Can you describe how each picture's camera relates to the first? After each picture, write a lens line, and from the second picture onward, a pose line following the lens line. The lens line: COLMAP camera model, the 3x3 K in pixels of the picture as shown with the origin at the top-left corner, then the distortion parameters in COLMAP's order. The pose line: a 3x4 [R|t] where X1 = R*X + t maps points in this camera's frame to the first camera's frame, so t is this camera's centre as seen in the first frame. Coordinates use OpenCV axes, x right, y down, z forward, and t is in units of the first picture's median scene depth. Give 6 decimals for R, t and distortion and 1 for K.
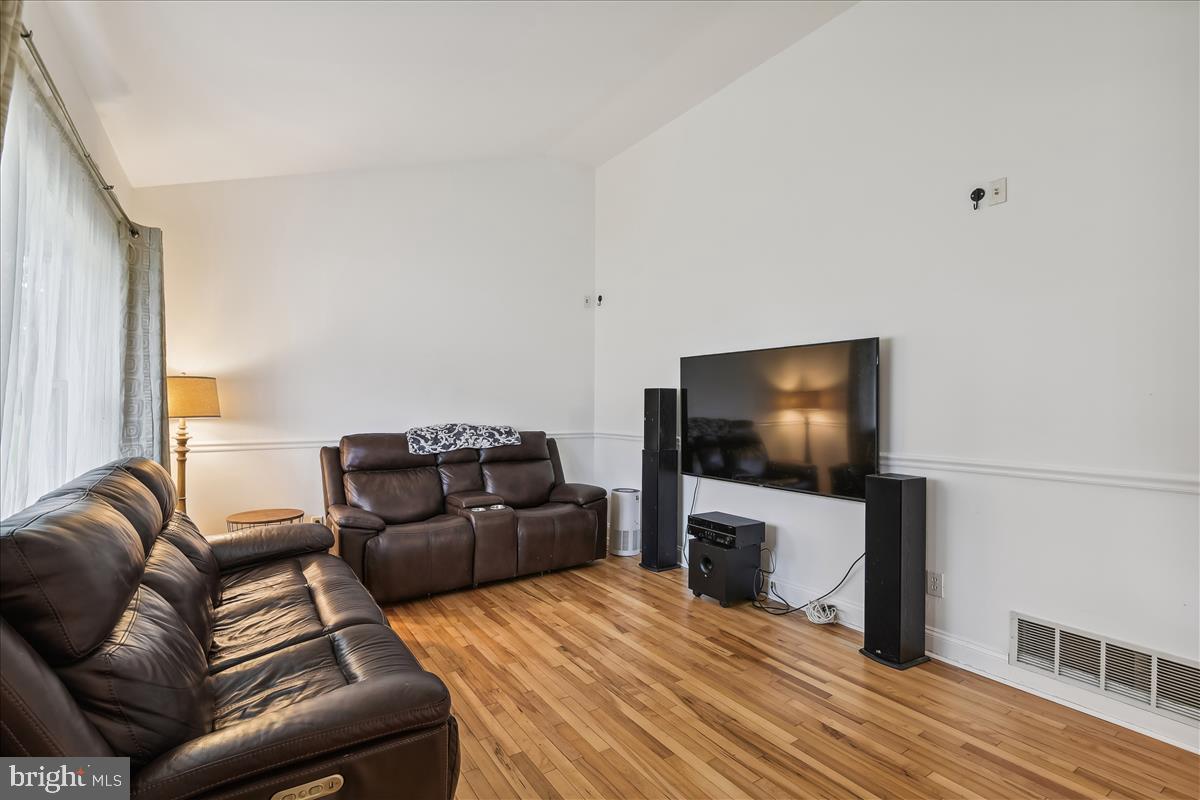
lens RADIAL K [[559.9, 0, 597.2], [0, 559.9, 403.6], [0, 0, 1]] dist [0.000167, 0.000082]
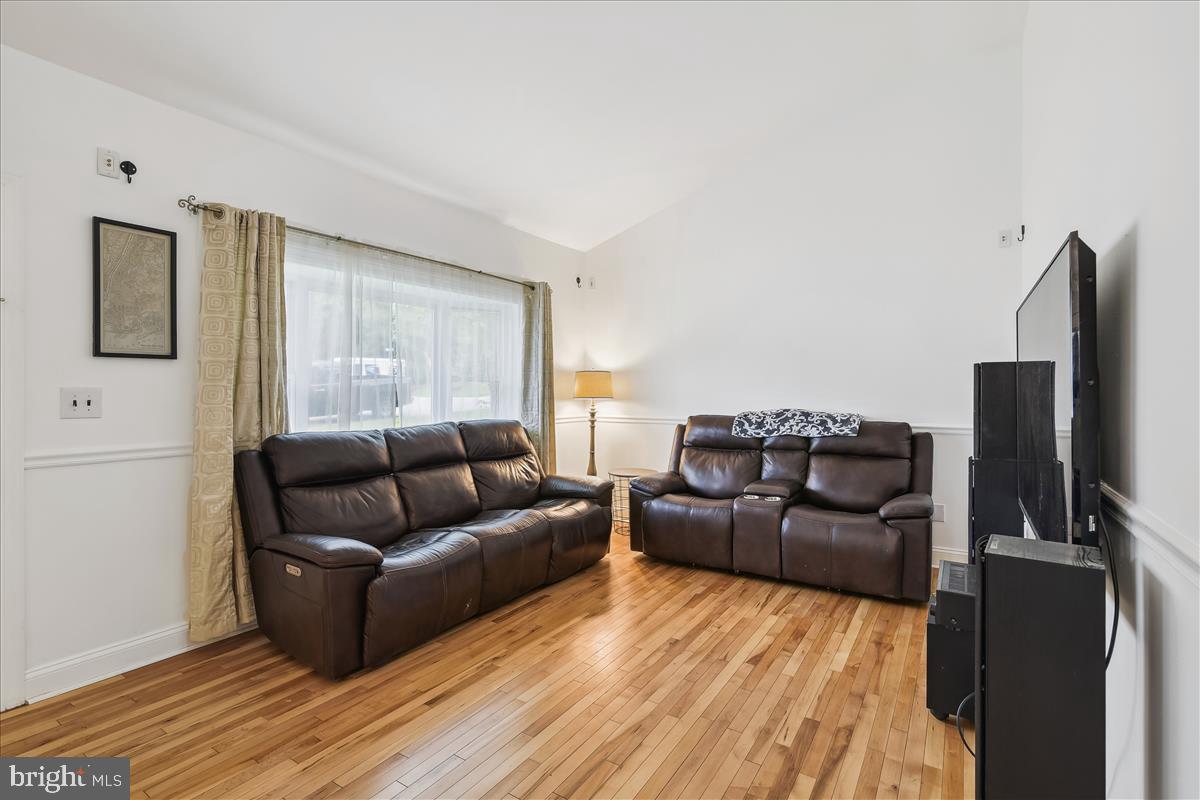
lens RADIAL K [[559.9, 0, 597.2], [0, 559.9, 403.6], [0, 0, 1]] dist [0.000167, 0.000082]
pose [[0.392177, 0.018670, -0.919700, 0.588246], [0.003378, 0.999758, 0.021735, 0.006084], [0.919883, -0.011630, 0.392019, 0.390883]]
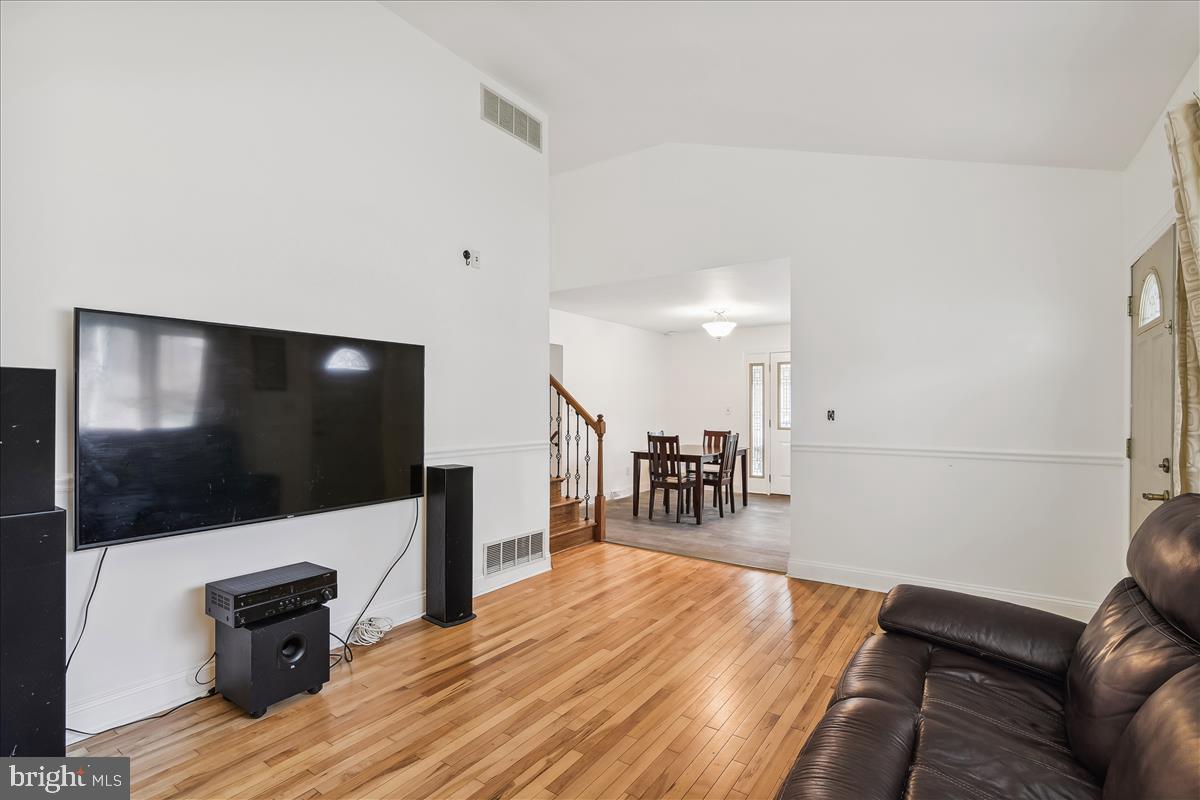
lens RADIAL K [[559.9, 0, 597.2], [0, 559.9, 403.6], [0, 0, 1]] dist [0.000167, 0.000082]
pose [[-0.364743, 0.002987, 0.931103, -0.522449], [-0.001968, 0.999990, -0.003979, 0.000426], [-0.931106, -0.003283, -0.364734, 0.861203]]
